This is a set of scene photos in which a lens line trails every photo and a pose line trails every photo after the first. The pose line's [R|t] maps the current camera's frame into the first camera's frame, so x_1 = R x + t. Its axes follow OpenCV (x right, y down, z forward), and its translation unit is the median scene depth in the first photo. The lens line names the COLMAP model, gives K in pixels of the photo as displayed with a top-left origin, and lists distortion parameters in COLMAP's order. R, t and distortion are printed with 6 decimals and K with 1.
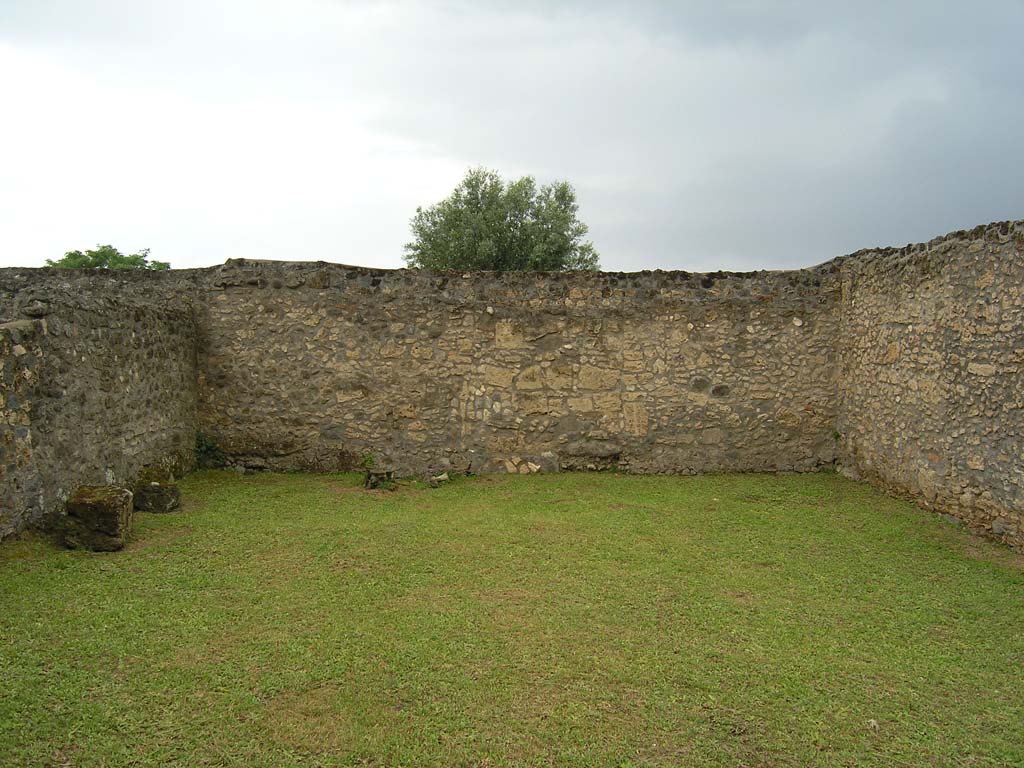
lens RADIAL K [[830.1, 0, 507.9], [0, 830.1, 367.7], [0, 0, 1]] dist [-0.104705, 0.049771]
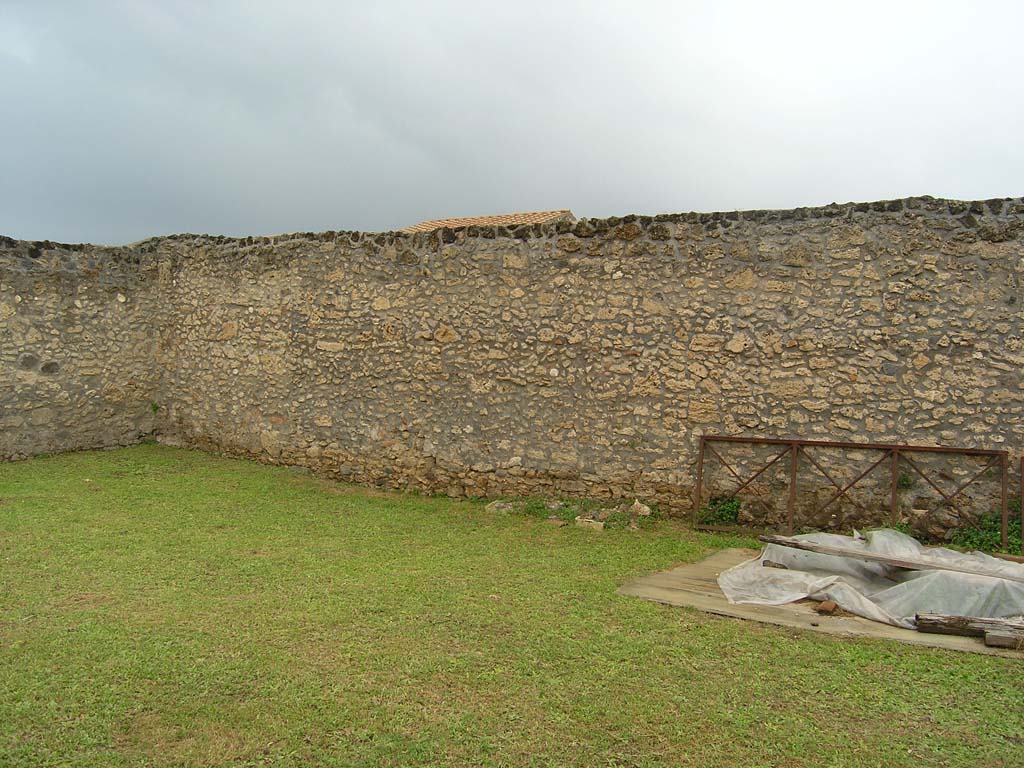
lens RADIAL K [[830.1, 0, 507.9], [0, 830.1, 367.7], [0, 0, 1]] dist [-0.104705, 0.049771]
pose [[0.508349, -0.027039, 0.860726, -0.272374], [-0.006849, 0.999348, 0.035439, -0.008731], [-0.861124, -0.023910, 0.507833, 0.076699]]
